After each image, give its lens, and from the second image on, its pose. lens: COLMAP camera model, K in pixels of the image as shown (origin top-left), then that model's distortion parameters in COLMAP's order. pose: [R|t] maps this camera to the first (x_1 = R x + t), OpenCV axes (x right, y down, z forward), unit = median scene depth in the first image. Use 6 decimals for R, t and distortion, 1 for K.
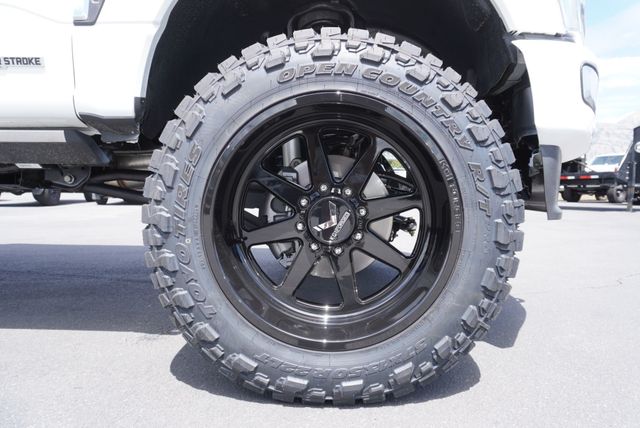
lens RADIAL K [[443.1, 0, 320.0], [0, 443.1, 203.3], [0, 0, 1]] dist [-0.037753, 0.000273]
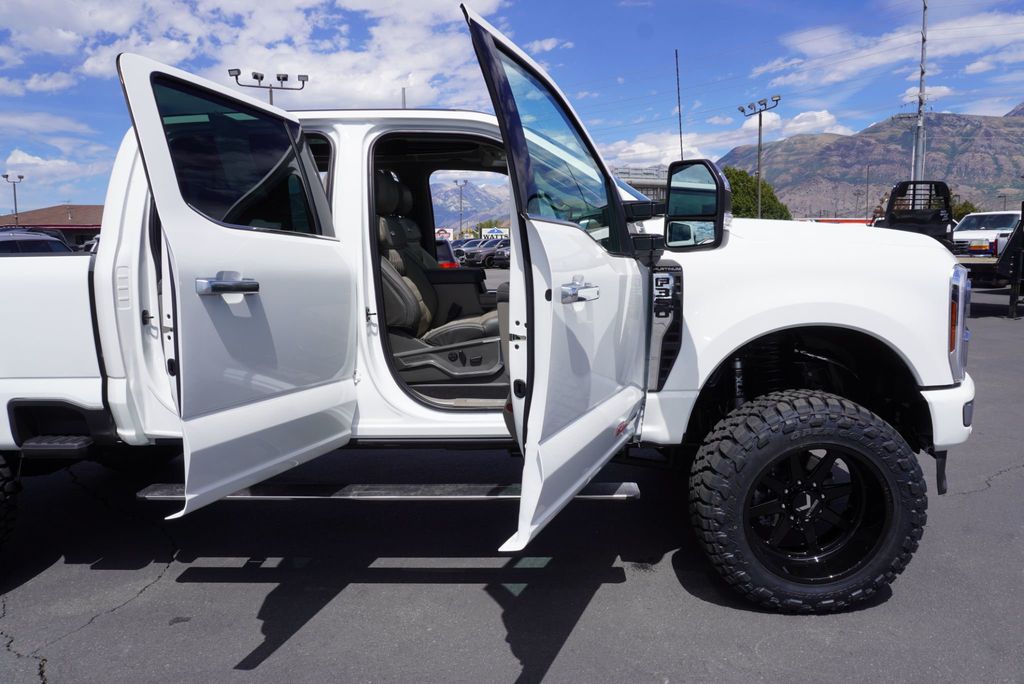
lens RADIAL K [[706.9, 0, 512.0], [0, 706.9, 342.0], [0, 0, 1]] dist [-0.014165, 0.001942]
pose [[0.999342, -0.035487, -0.007519, -1.128911], [0.036107, 0.993040, 0.112106, -0.984240], [0.003489, -0.112304, 0.993668, -1.686422]]
